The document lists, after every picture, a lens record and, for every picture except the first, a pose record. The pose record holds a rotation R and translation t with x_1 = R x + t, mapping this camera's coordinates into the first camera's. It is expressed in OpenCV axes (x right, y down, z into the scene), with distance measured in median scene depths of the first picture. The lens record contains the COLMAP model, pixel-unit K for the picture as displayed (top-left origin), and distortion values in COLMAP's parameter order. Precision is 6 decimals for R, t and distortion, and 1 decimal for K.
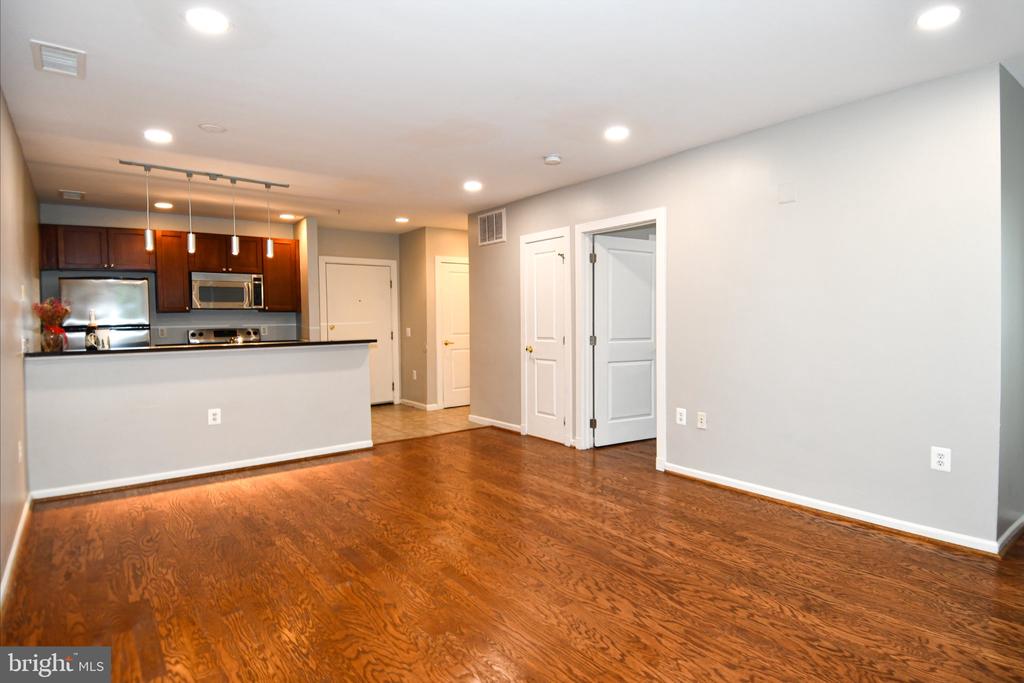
lens RADIAL K [[539.2, 0, 489.9], [0, 539.2, 341.1], [0, 0, 1]] dist [0.018672, -0.038437]
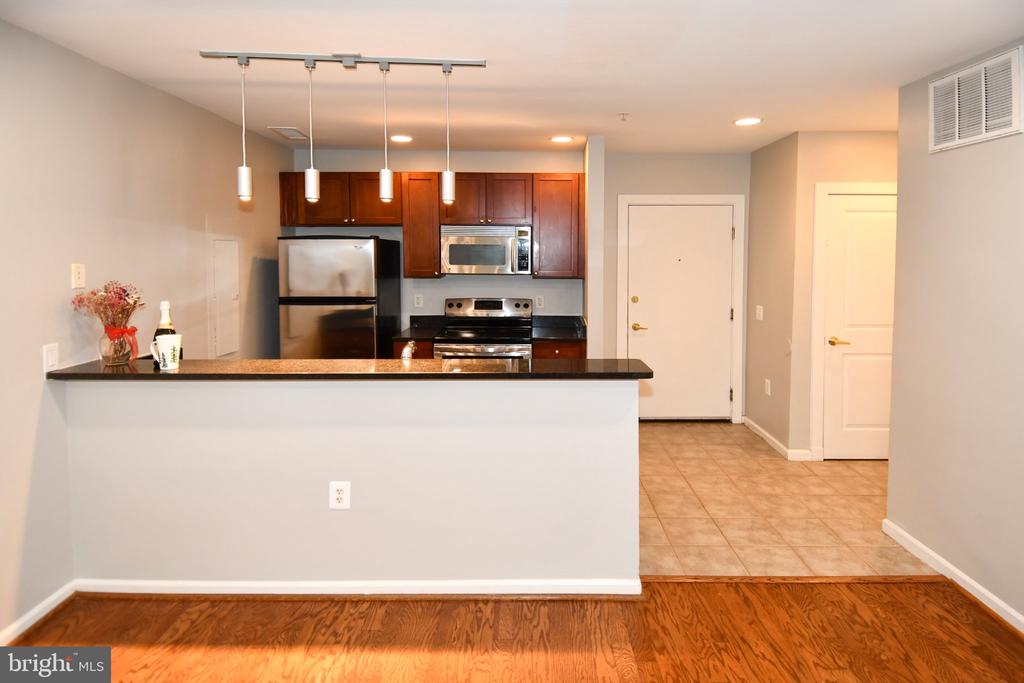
lens RADIAL K [[499.7, 0, 538.6], [0, 499.7, 269.1], [0, 0, 1]] dist [0.023718, -0.000660]
pose [[0.816370, 0.035795, -0.576419, -0.044369], [-0.036231, 0.999286, 0.010742, -0.087740], [0.576391, 0.012115, 0.817084, 0.562767]]
